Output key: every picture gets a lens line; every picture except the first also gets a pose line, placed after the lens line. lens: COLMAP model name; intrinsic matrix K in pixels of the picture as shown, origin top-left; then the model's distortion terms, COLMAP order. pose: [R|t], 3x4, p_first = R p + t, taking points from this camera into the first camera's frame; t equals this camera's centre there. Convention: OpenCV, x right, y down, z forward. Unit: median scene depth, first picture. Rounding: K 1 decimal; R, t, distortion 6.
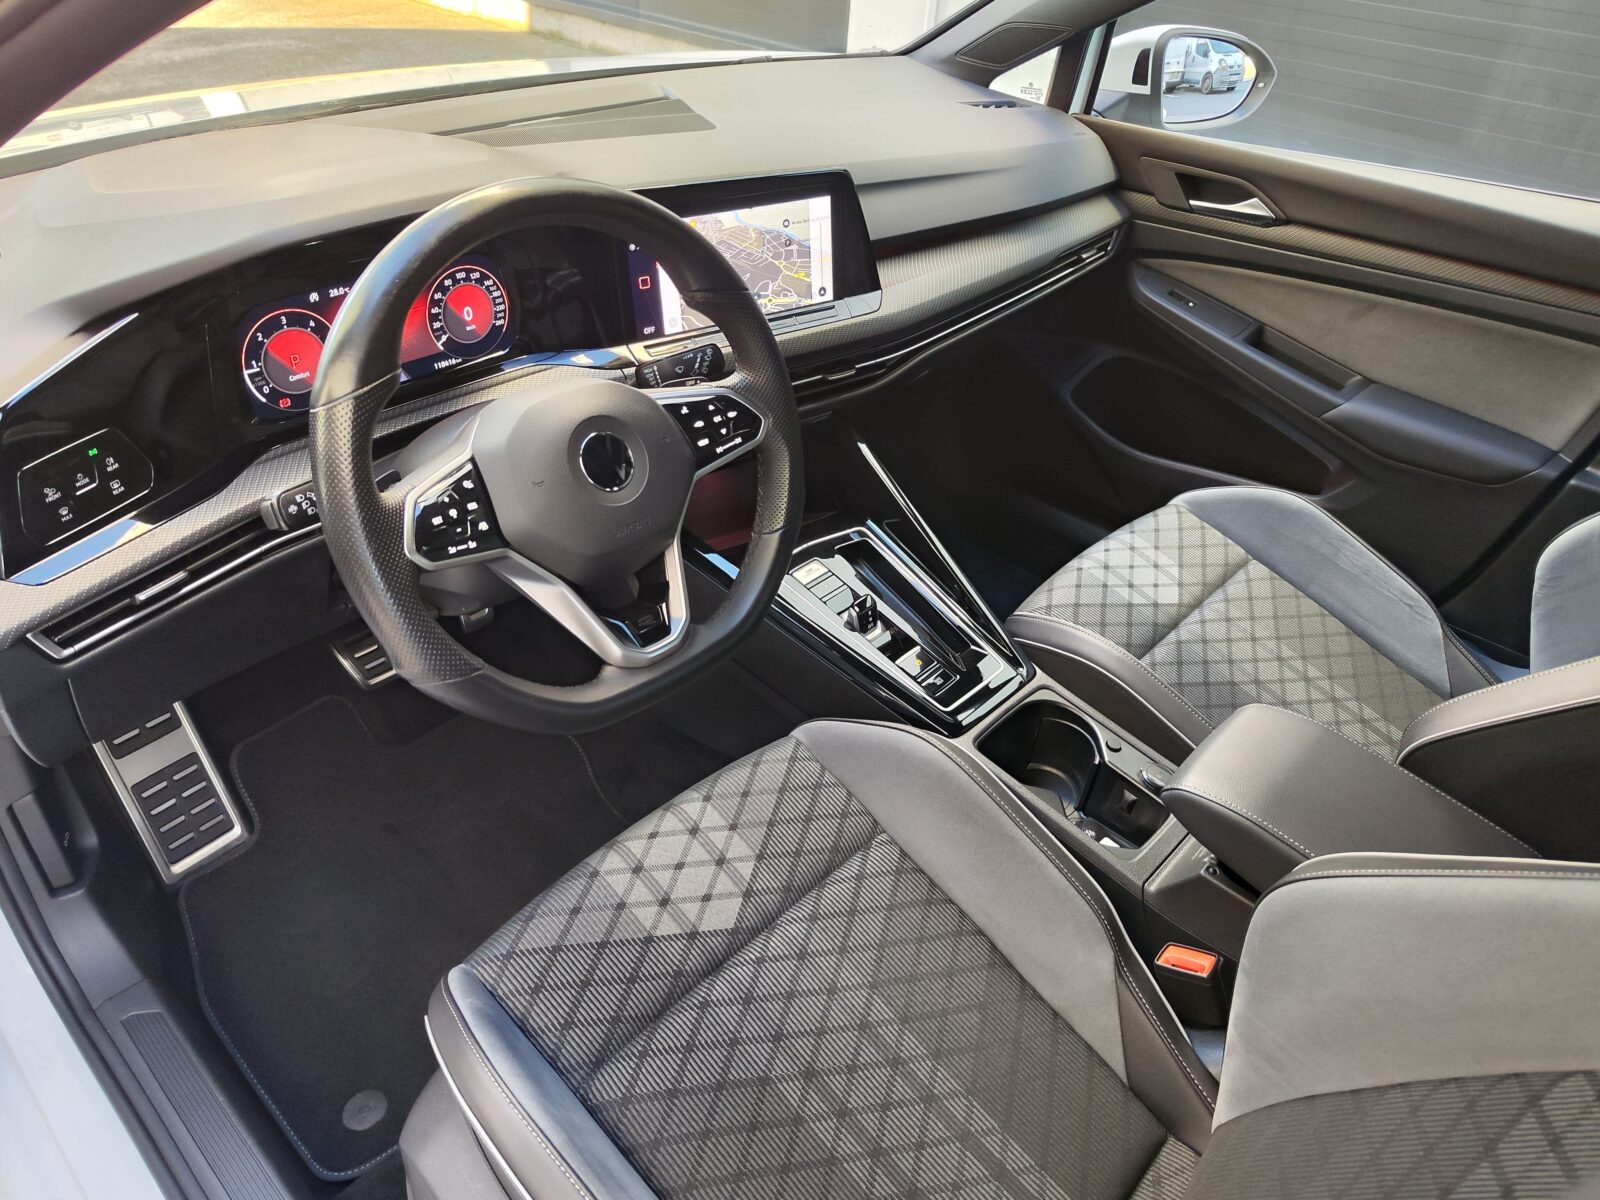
lens RADIAL K [[1086.4, 0, 761.8], [0, 1086.4, 599.0], [0, 0, 1]] dist [0.022213, -0.000930]
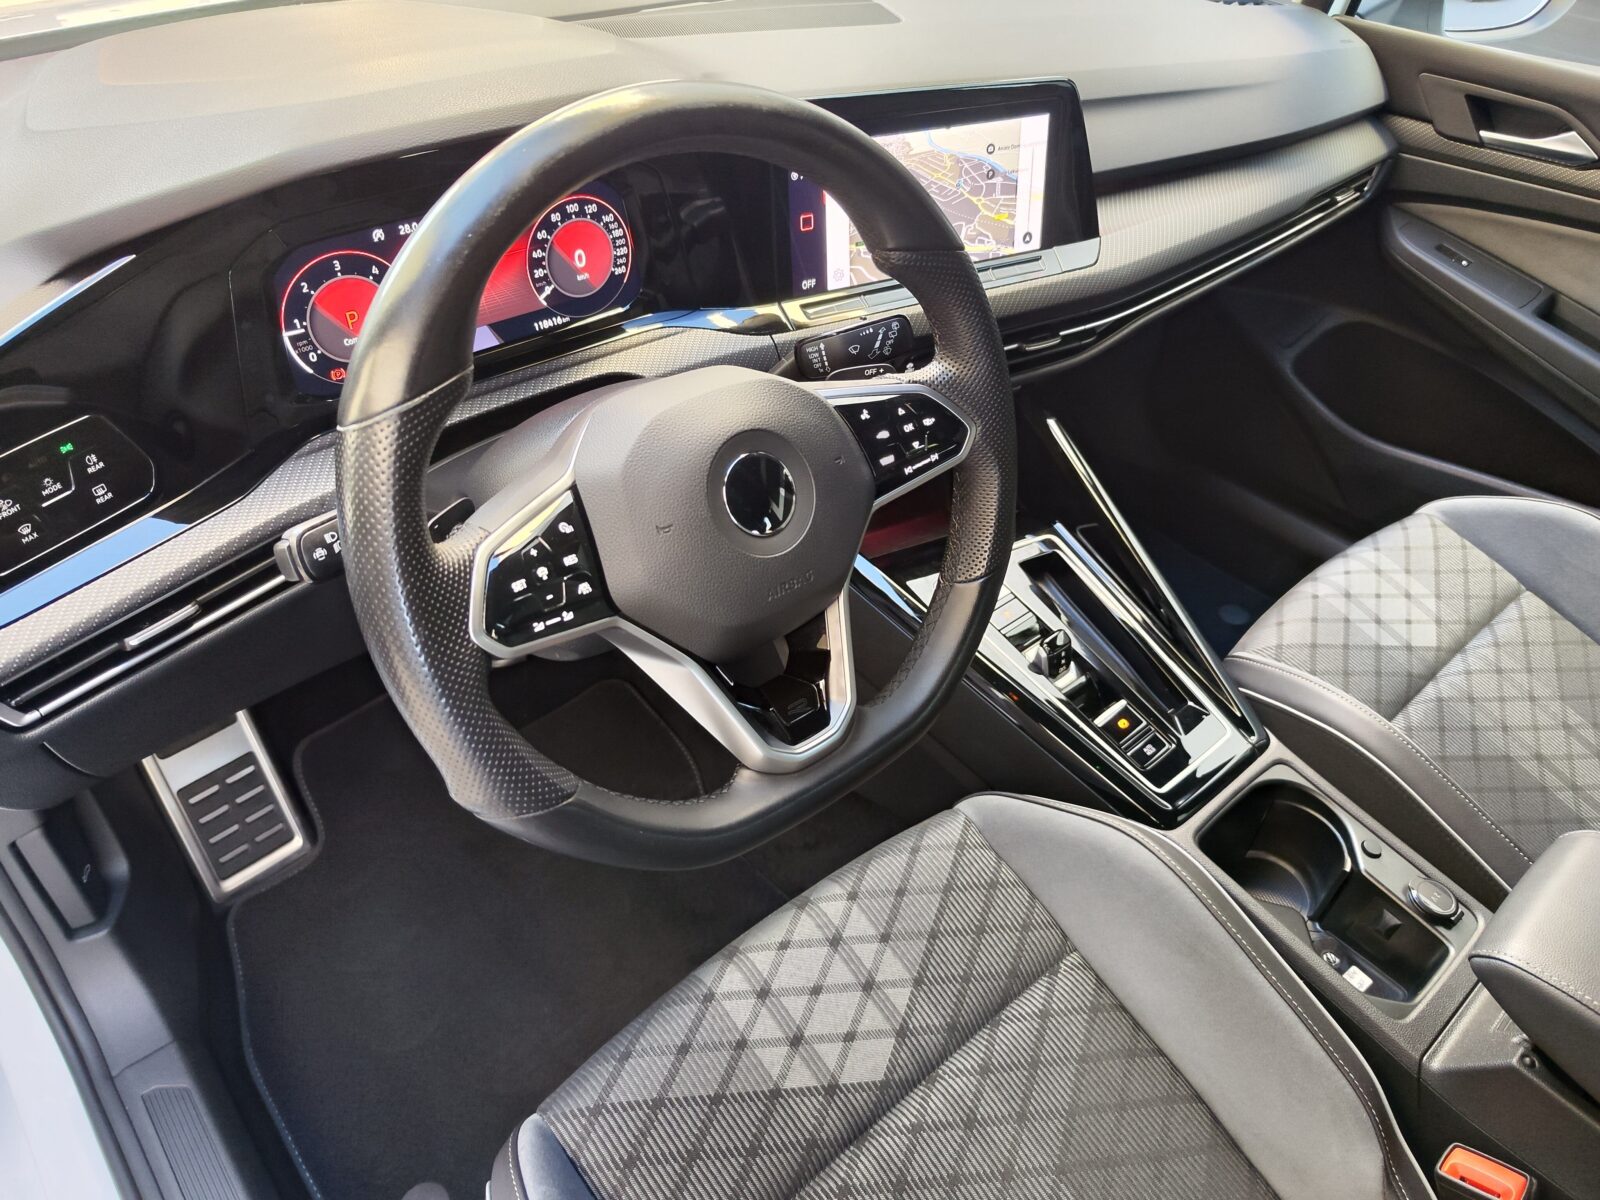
lens RADIAL K [[1096.6, 0, 800.0], [0, 1096.6, 600.0], [0, 0, 1]] dist [0.011321, 0.002503]
pose [[0.996461, 0.059322, -0.059552, -0.053859], [-0.054870, 0.995763, 0.073796, -0.086732], [0.063677, -0.070267, 0.995494, 0.219199]]
